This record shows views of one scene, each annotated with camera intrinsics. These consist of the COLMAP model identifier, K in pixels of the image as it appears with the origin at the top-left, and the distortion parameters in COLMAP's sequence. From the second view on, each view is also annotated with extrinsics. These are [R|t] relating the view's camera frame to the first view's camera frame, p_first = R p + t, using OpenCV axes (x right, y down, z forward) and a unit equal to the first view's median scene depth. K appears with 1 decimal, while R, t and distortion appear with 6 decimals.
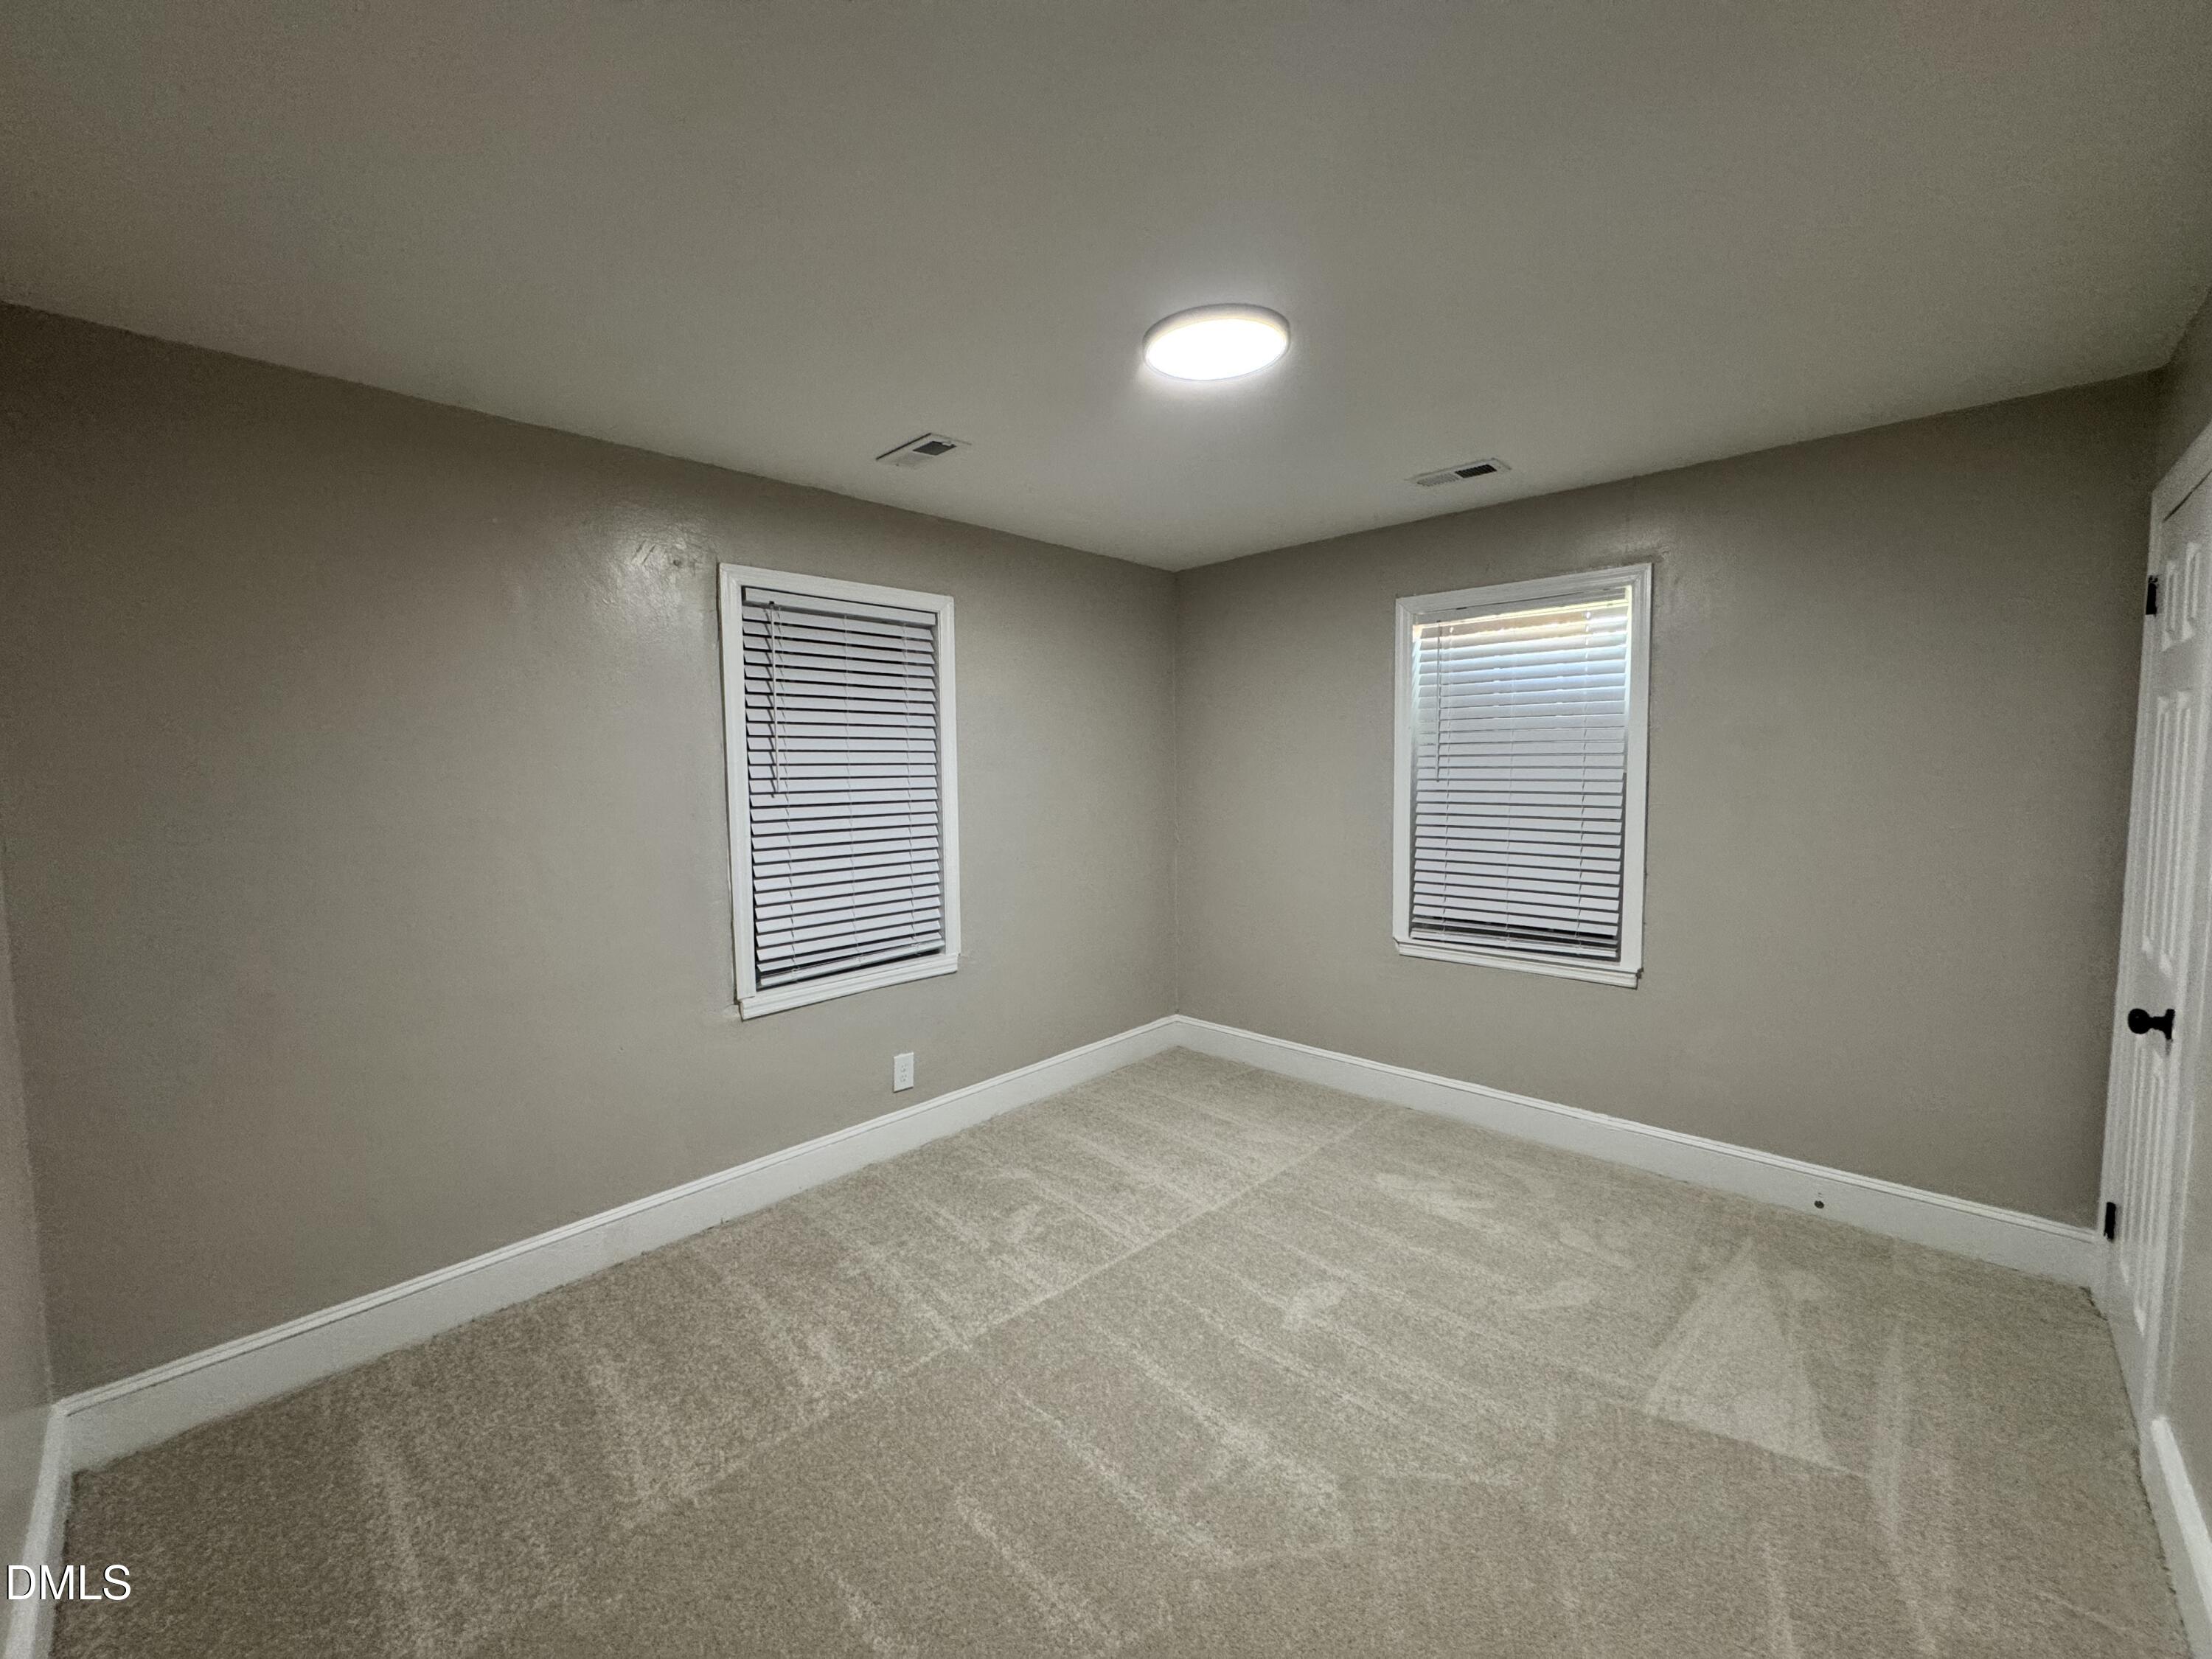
lens RADIAL K [[880.2, 0, 1106.0], [0, 880.2, 829.5], [0, 0, 1]] dist [-0.000278, -0.000023]
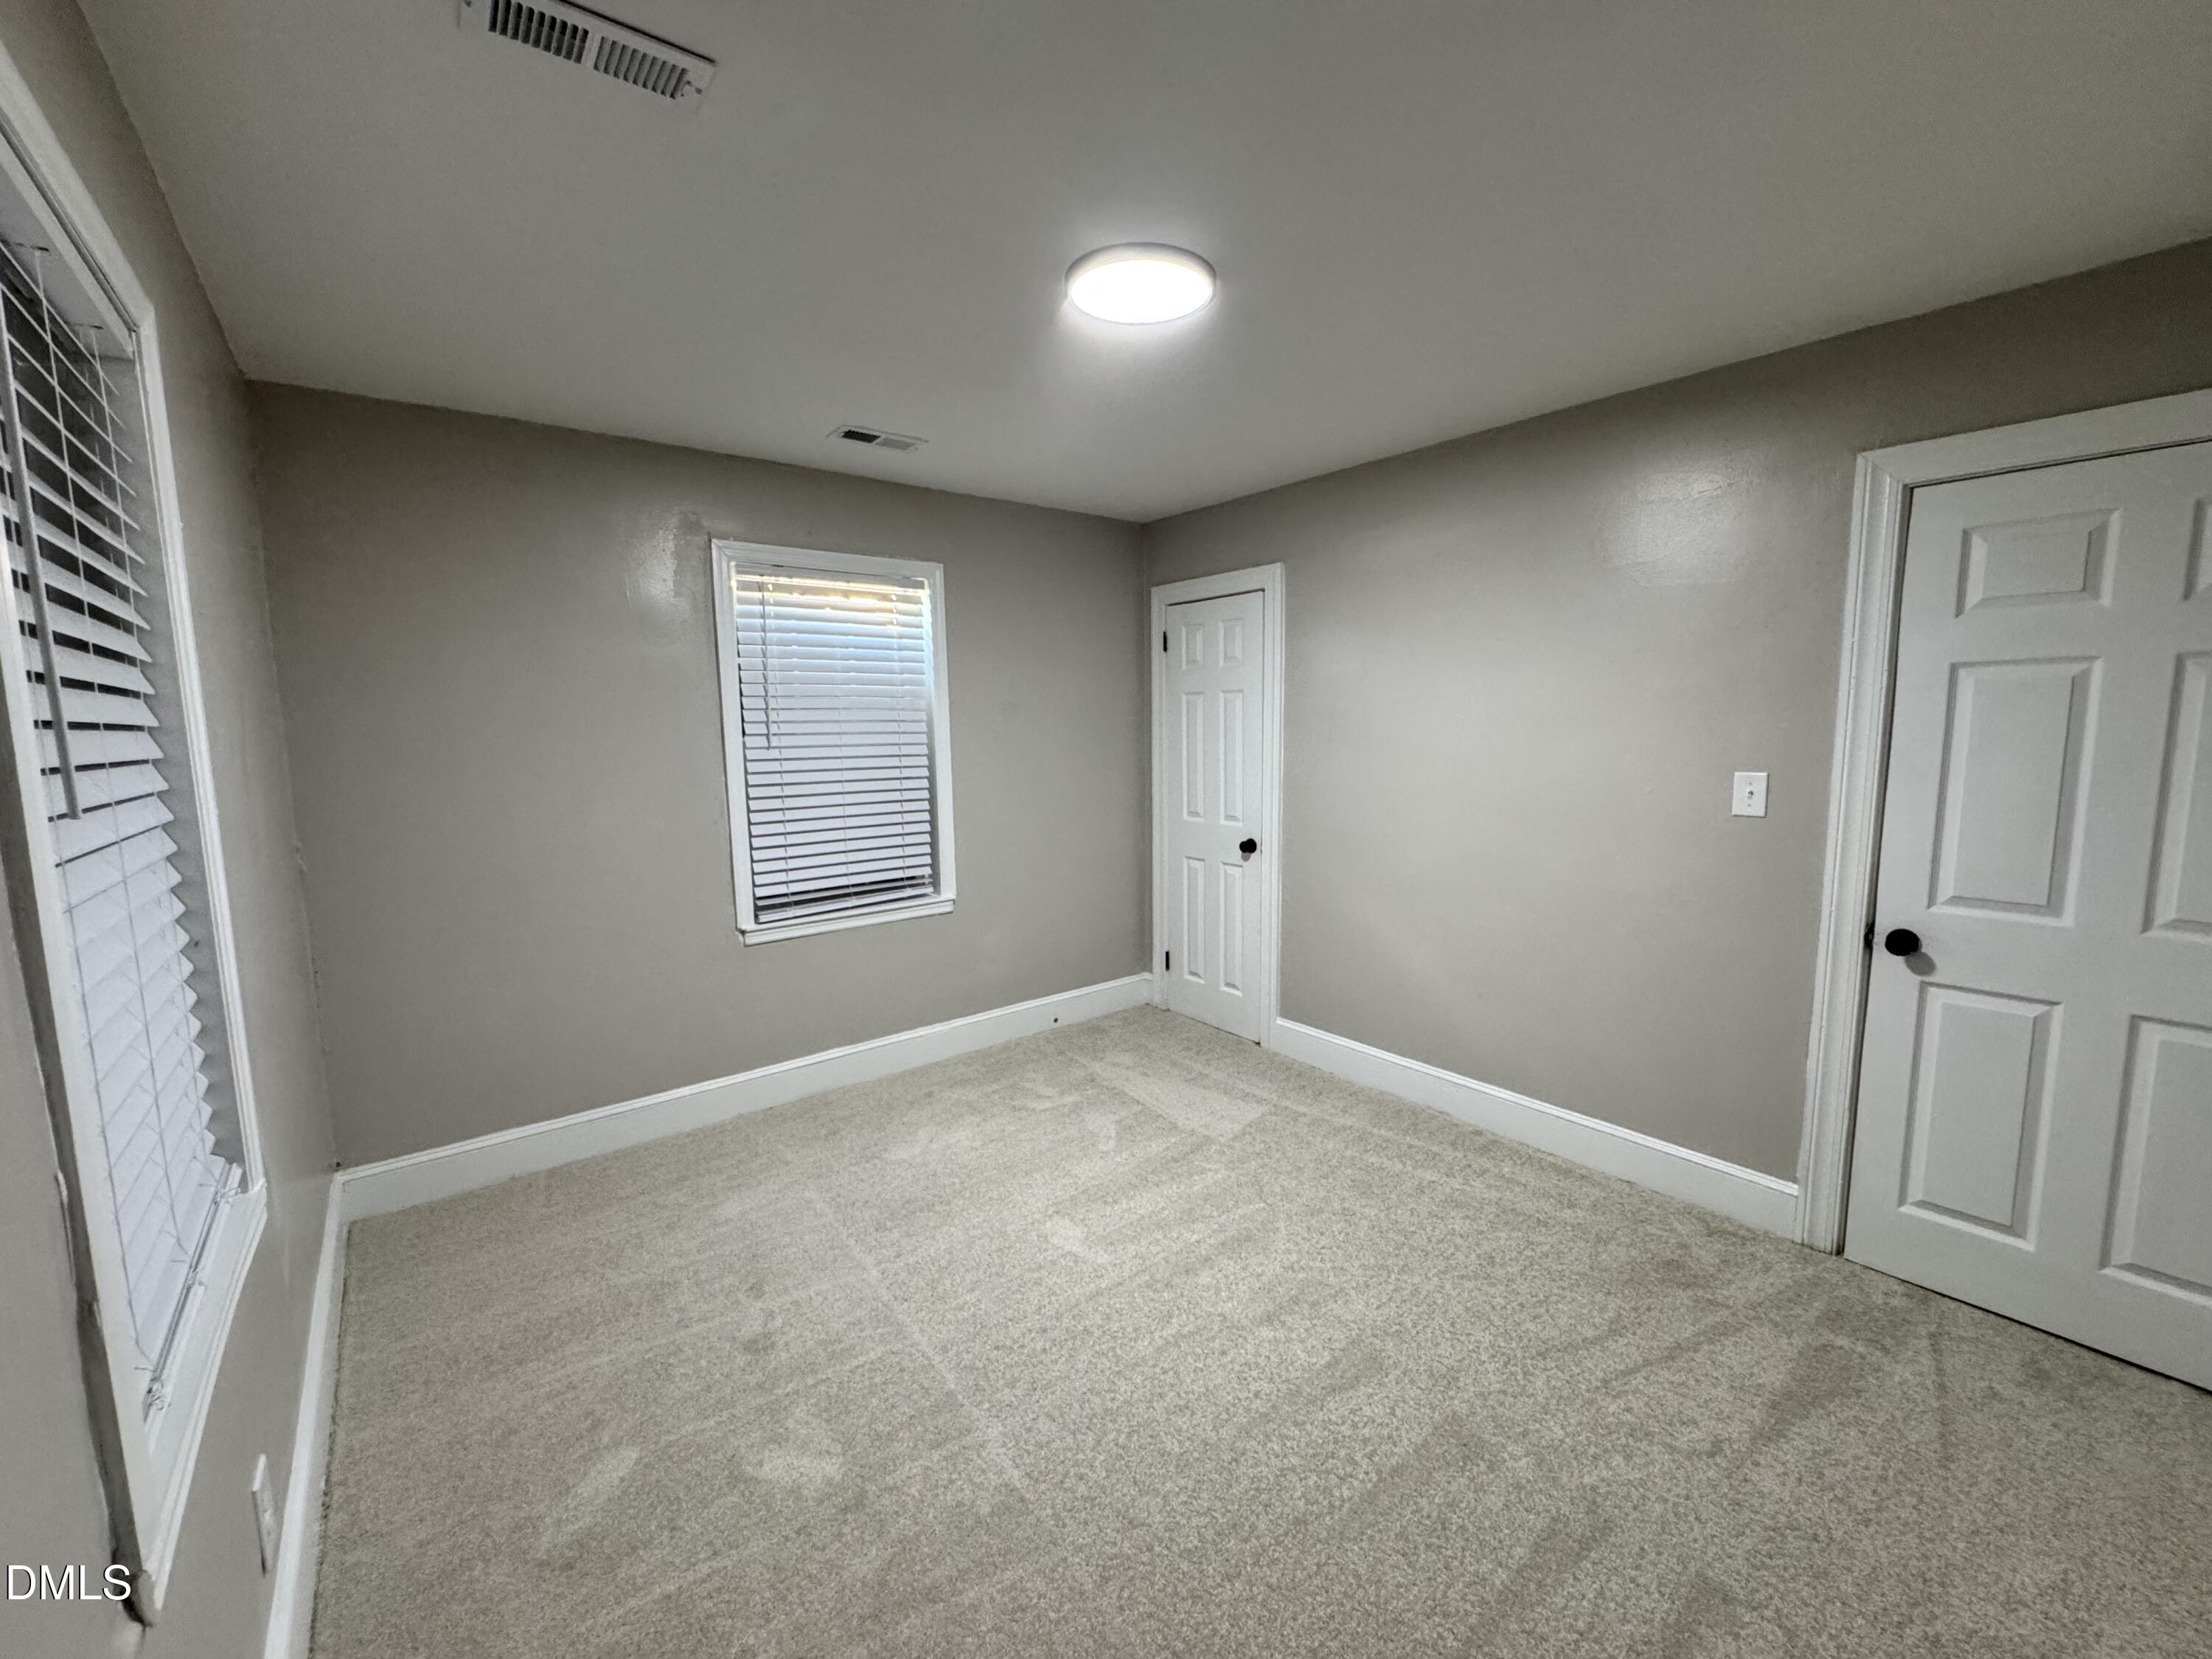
lens RADIAL K [[884.7, 0, 1106.0], [0, 884.7, 829.5], [0, 0, 1]] dist [0.000496, 0.000040]
pose [[0.140319, -0.105603, 0.984459, -0.578021], [0.086237, 0.991821, 0.094101, -0.032376], [-0.986344, 0.071692, 0.148278, 0.598379]]
